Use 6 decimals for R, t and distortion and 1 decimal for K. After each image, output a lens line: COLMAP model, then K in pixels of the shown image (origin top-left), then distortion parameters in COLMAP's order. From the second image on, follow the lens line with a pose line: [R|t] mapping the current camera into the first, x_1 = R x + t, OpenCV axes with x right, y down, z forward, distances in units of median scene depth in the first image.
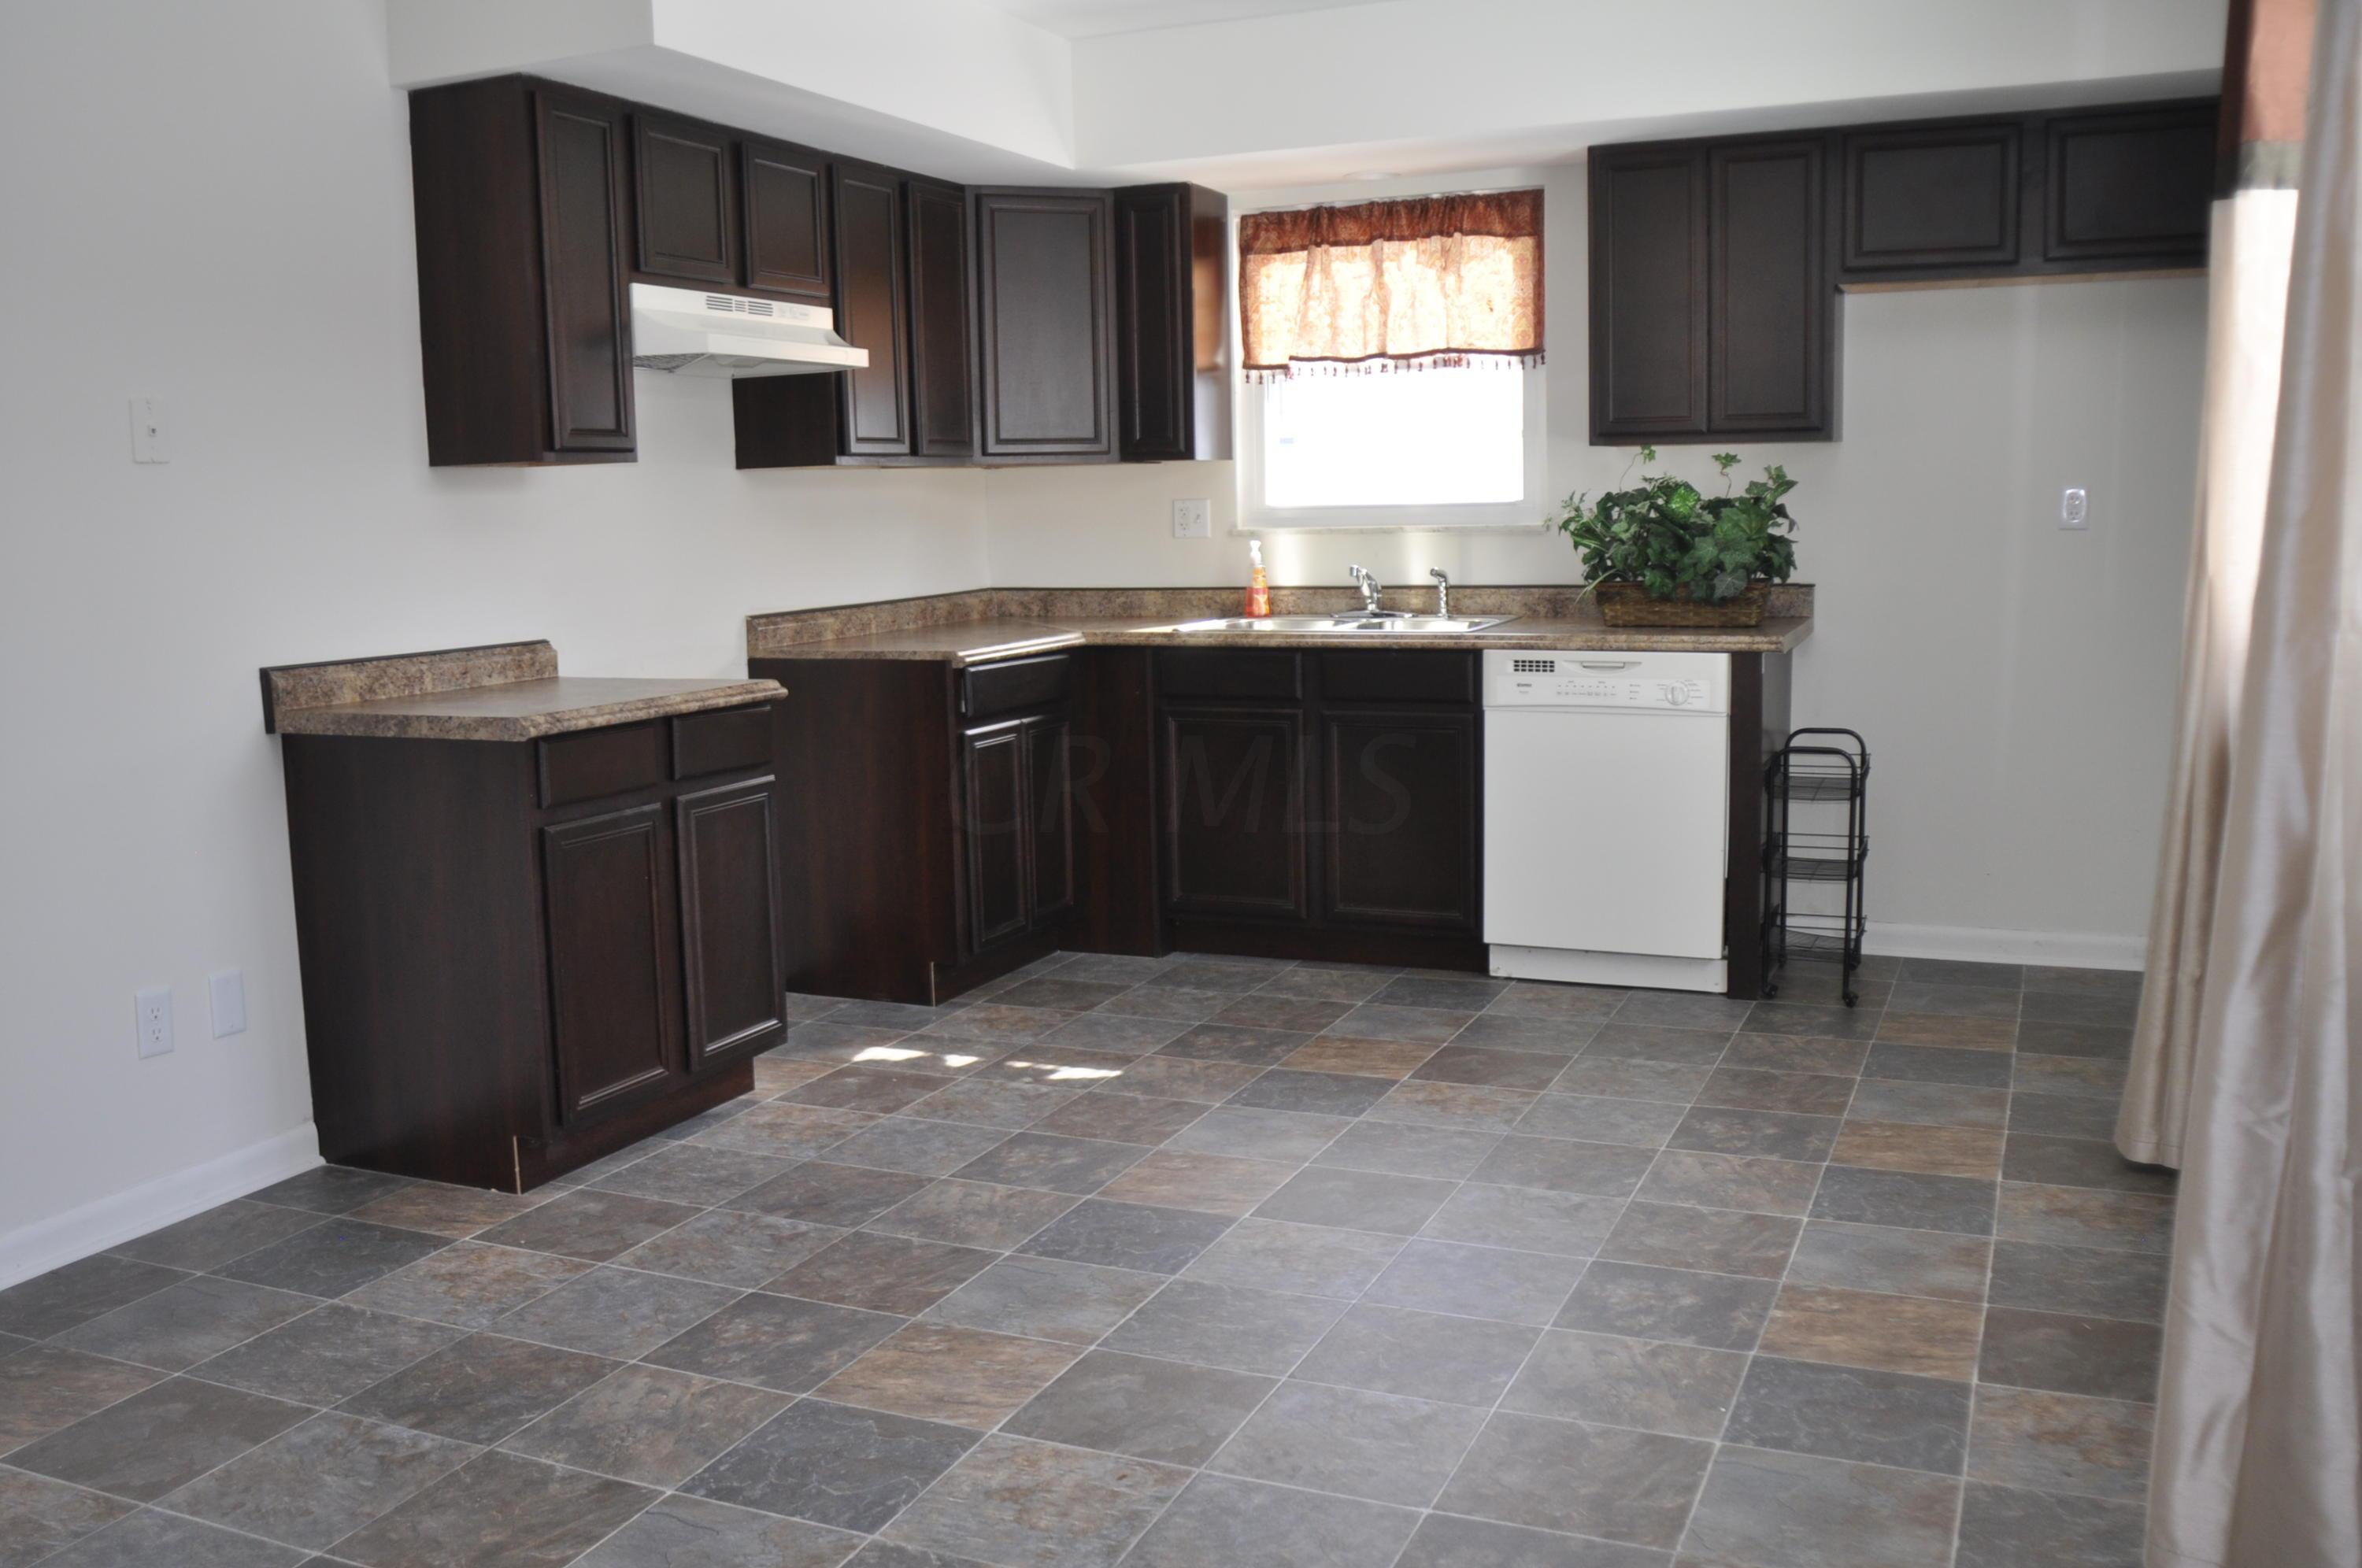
lens RADIAL K [[2045.2, 0, 1180.1], [0, 2045.2, 791.5], [0, 0, 1]] dist [-0.104181, 0.080528]
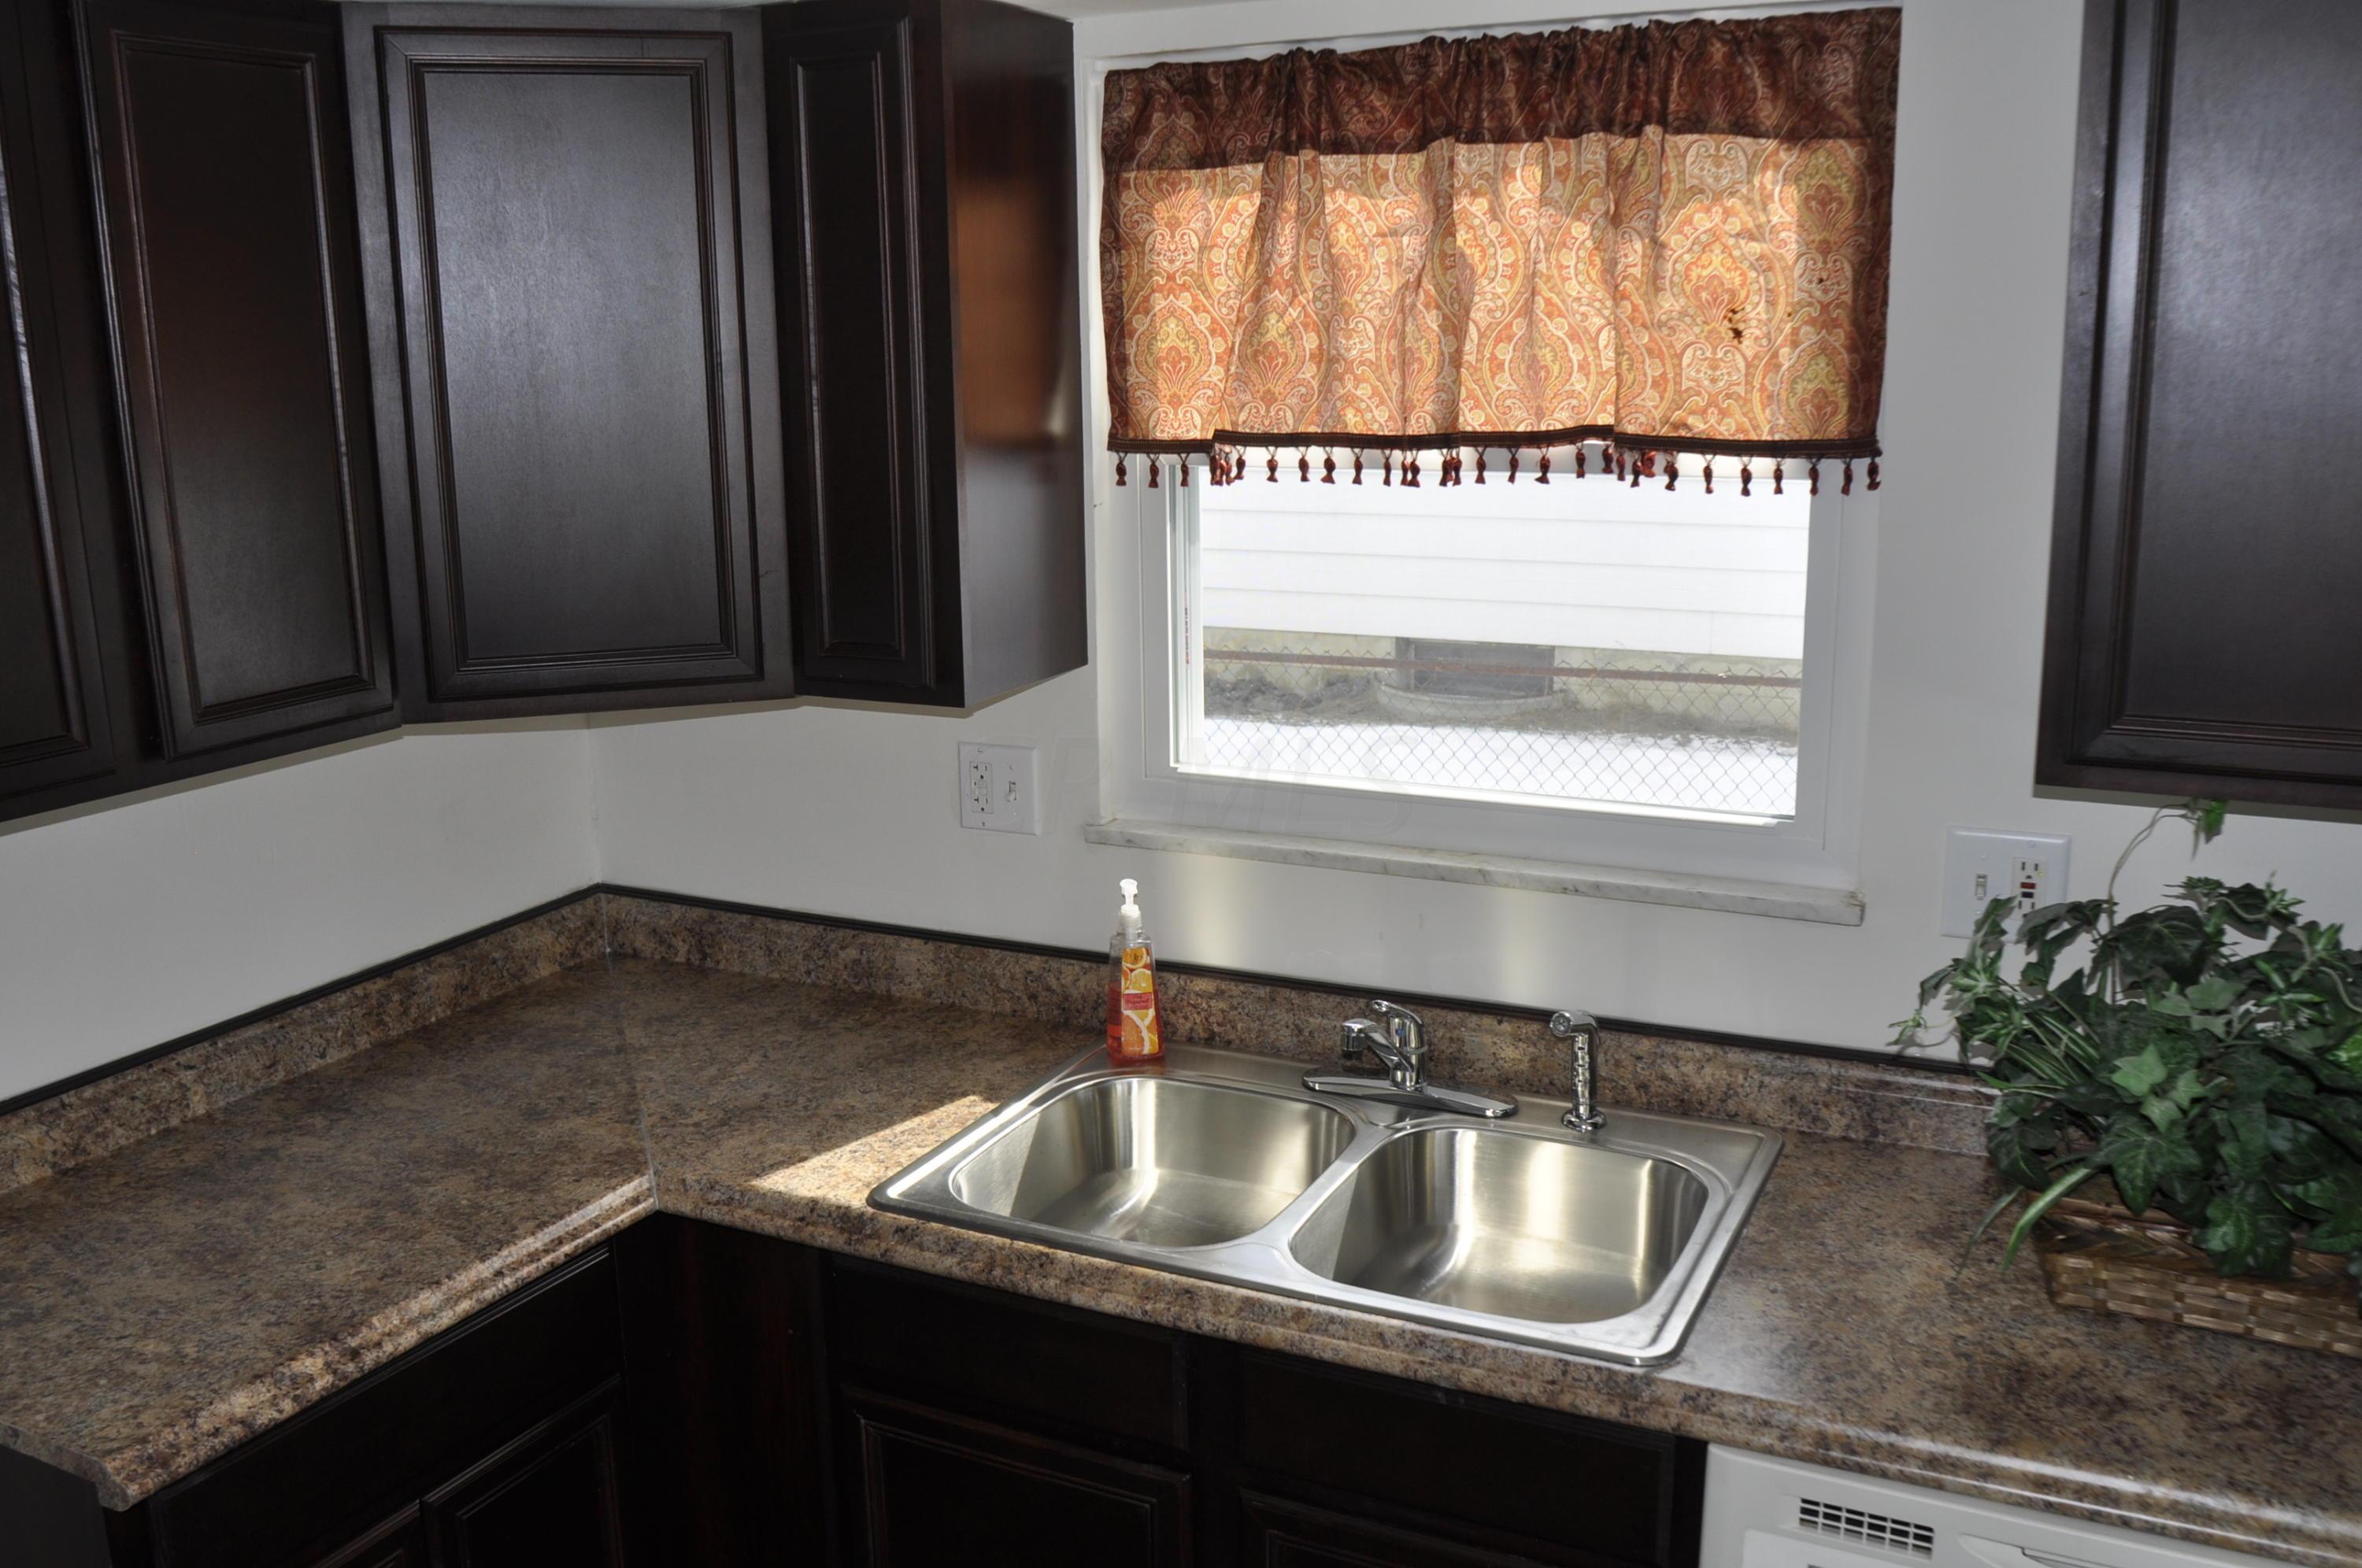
lens RADIAL K [[2045.2, 0, 1177.9], [0, 2045.2, 796.2], [0, 0, 1]] dist [-0.104181, 0.080528]
pose [[0.998675, 0.019022, -0.047812, 0.071292], [-0.015020, 0.996460, 0.082711, -0.186833], [0.049216, -0.081883, 0.995426, 0.632985]]
